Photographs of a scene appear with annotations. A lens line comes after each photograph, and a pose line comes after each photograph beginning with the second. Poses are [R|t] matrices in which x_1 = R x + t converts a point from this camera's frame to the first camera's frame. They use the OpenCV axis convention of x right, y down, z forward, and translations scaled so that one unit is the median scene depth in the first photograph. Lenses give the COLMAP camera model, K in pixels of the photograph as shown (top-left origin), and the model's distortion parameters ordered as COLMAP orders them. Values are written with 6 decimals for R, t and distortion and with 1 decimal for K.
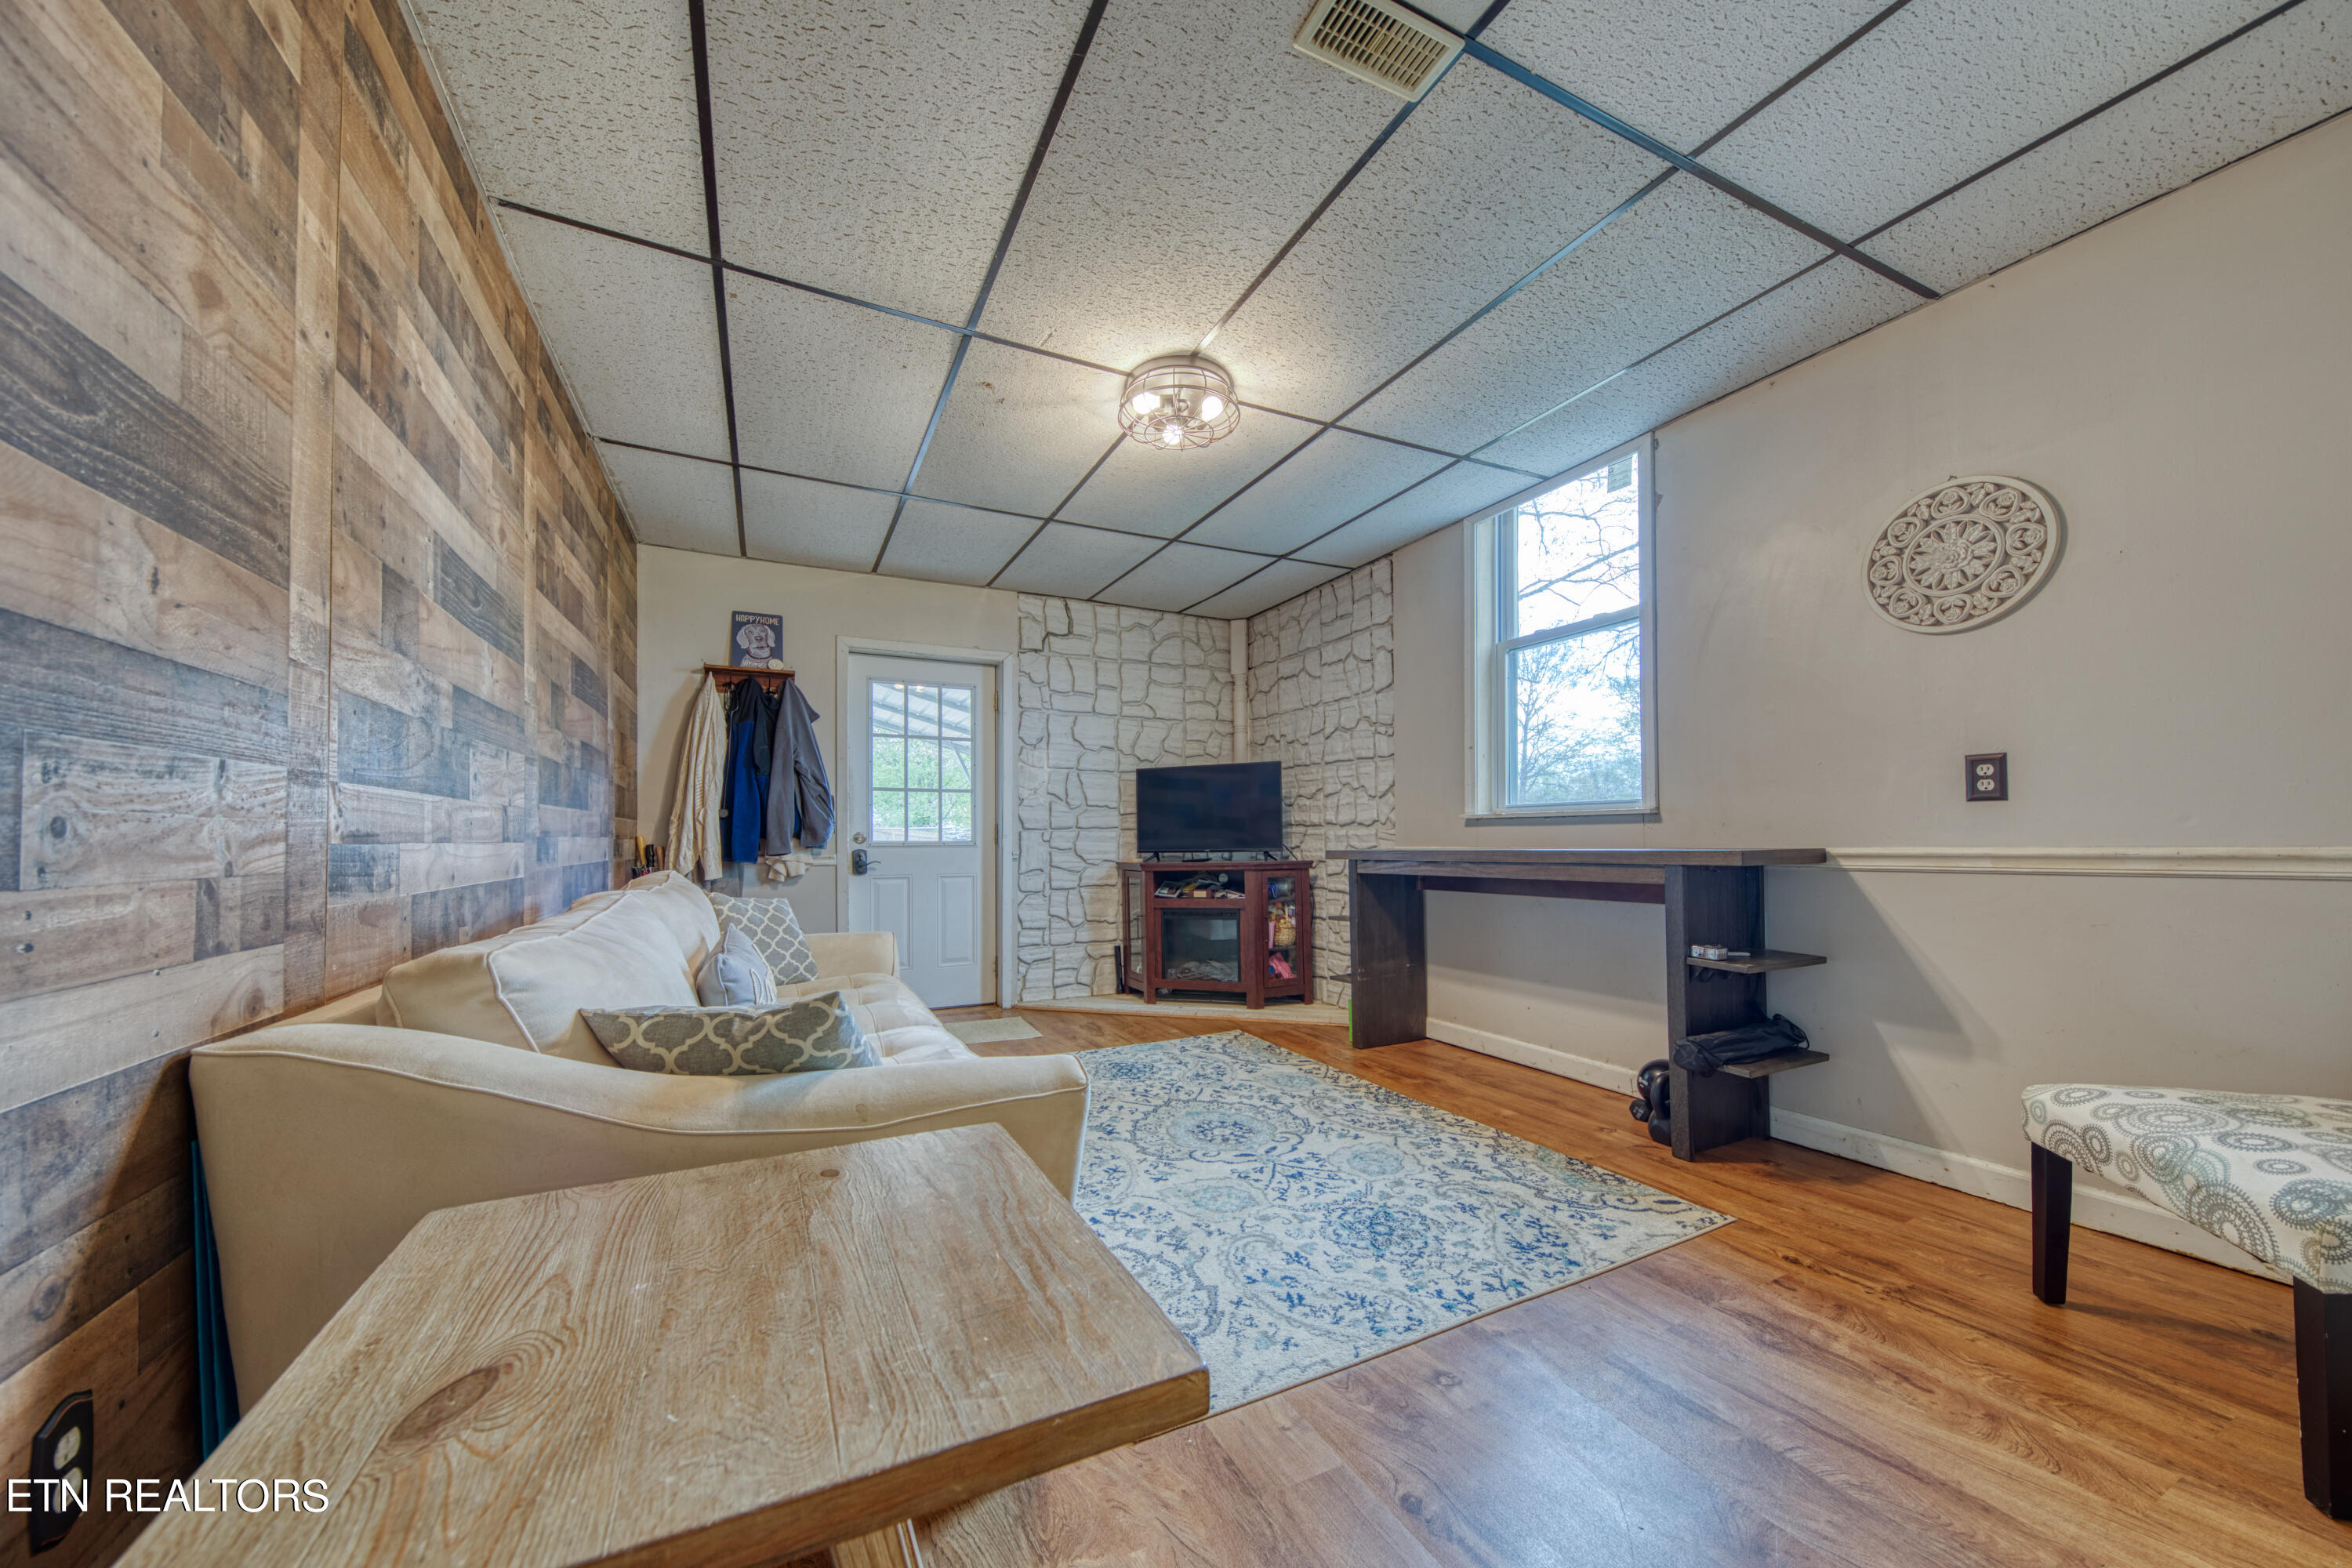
lens RADIAL K [[828.7, 0, 1185.4], [0, 828.7, 826.0], [0, 0, 1]] dist [-0.001148, -0.000860]
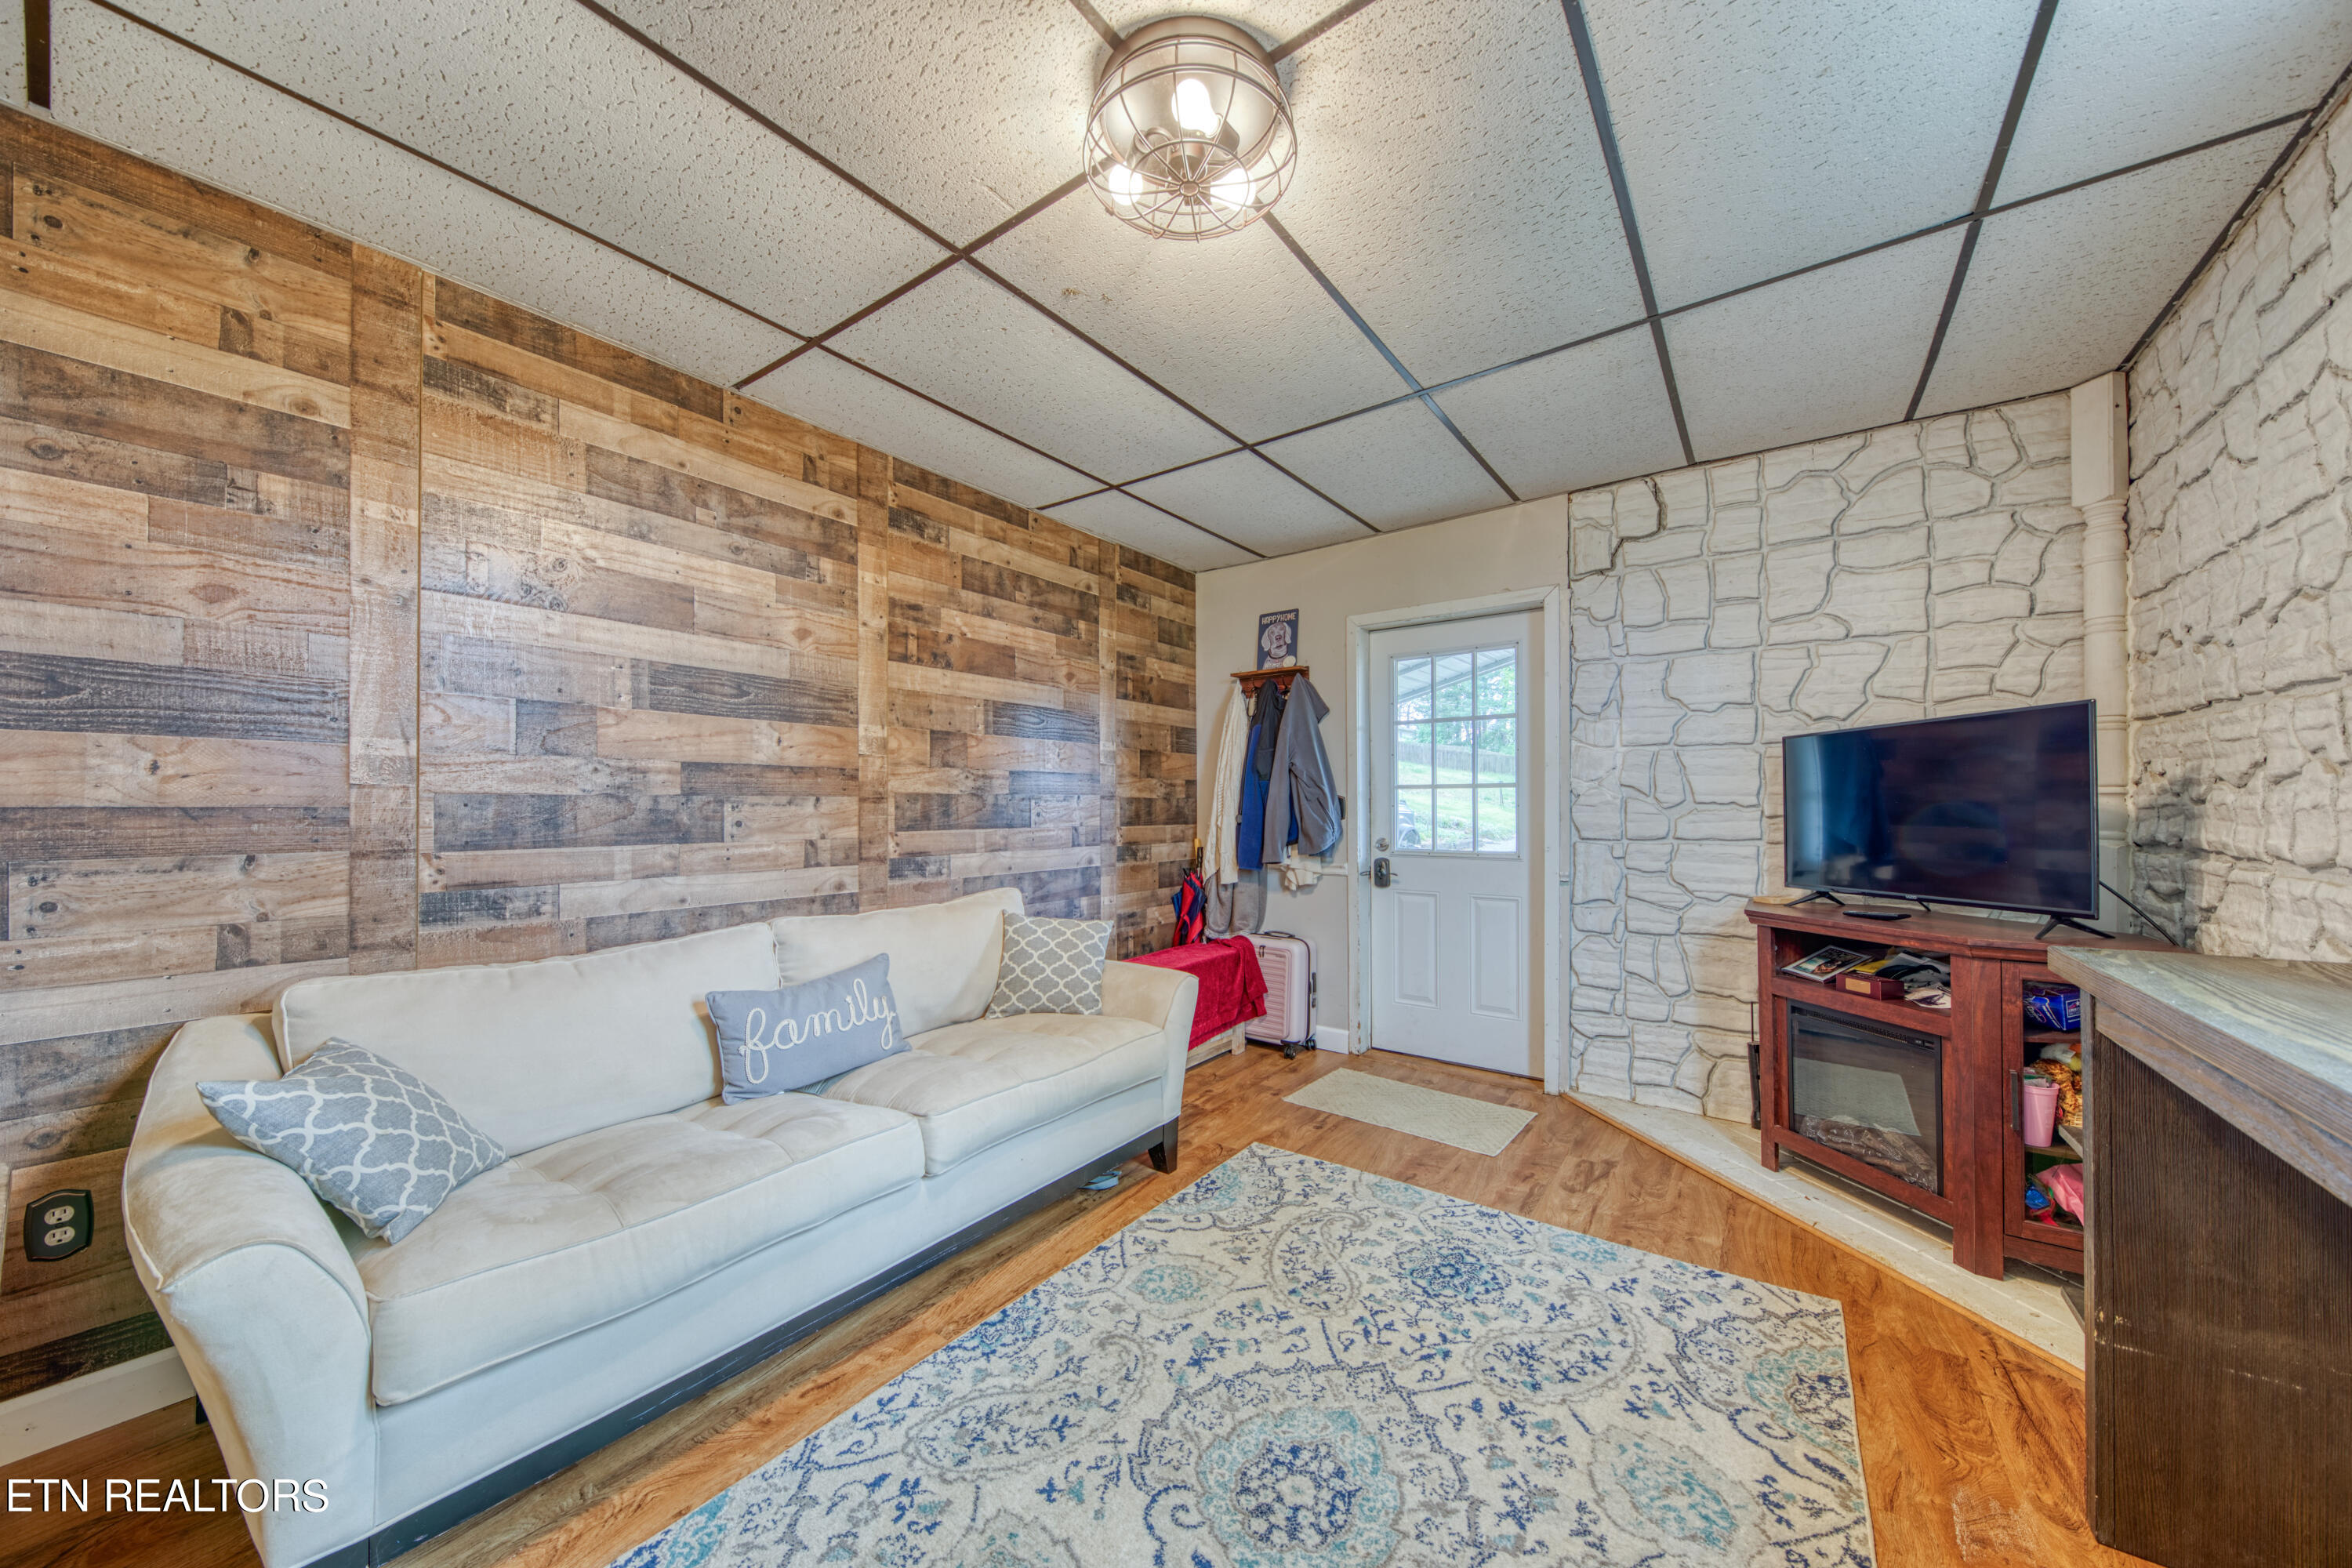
lens RADIAL K [[828.7, 0, 1178.6], [0, 828.7, 804.3], [0, 0, 1]] dist [-0.001148, -0.000860]
pose [[0.454911, -0.000457, -0.890537, 0.281032], [0.015038, 0.999861, 0.007169, -0.037140], [0.890410, -0.016653, 0.454855, 0.424514]]
